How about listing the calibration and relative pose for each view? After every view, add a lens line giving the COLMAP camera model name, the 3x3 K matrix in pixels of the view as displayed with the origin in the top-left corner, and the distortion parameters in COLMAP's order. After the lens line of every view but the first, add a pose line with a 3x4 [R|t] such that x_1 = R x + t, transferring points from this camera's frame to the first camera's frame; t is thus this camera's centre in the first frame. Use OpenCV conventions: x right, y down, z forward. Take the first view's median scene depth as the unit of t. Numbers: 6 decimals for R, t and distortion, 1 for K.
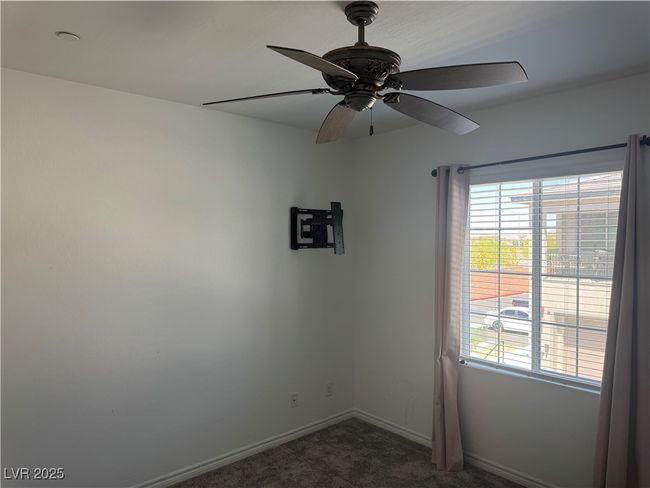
lens RADIAL K [[455.0, 0, 325.0], [0, 455.0, 244.0], [0, 0, 1]] dist [0.078634, -0.106930]
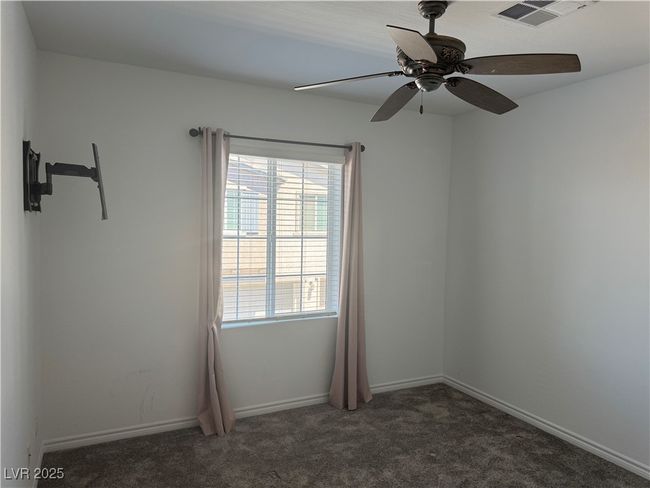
lens RADIAL K [[455.0, 0, 325.0], [0, 455.0, 244.0], [0, 0, 1]] dist [0.078634, -0.106930]
pose [[0.286317, -0.045833, 0.957038, -0.612628], [-0.011950, 0.998607, 0.051399, 0.019223], [-0.958060, -0.026153, 0.285370, 0.499088]]
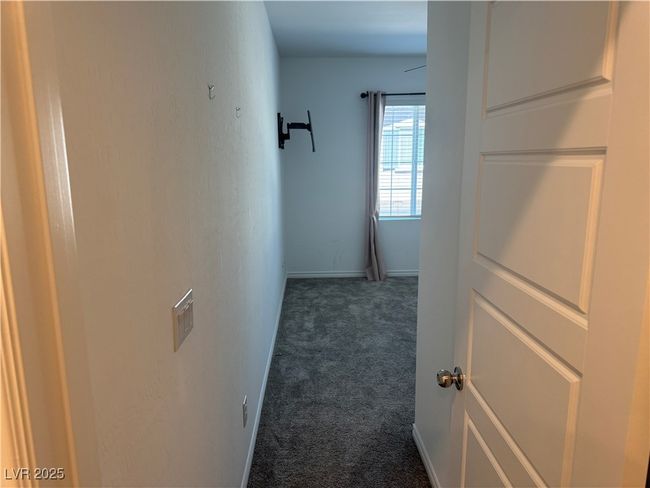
lens RADIAL K [[455.0, 0, 325.0], [0, 455.0, 244.0], [0, 0, 1]] dist [0.078634, -0.106930]
pose [[0.655452, -0.152617, 0.739656, -1.066861], [0.016447, 0.982022, 0.188050, 0.038074], [-0.755057, -0.111093, 0.646179, 0.082068]]
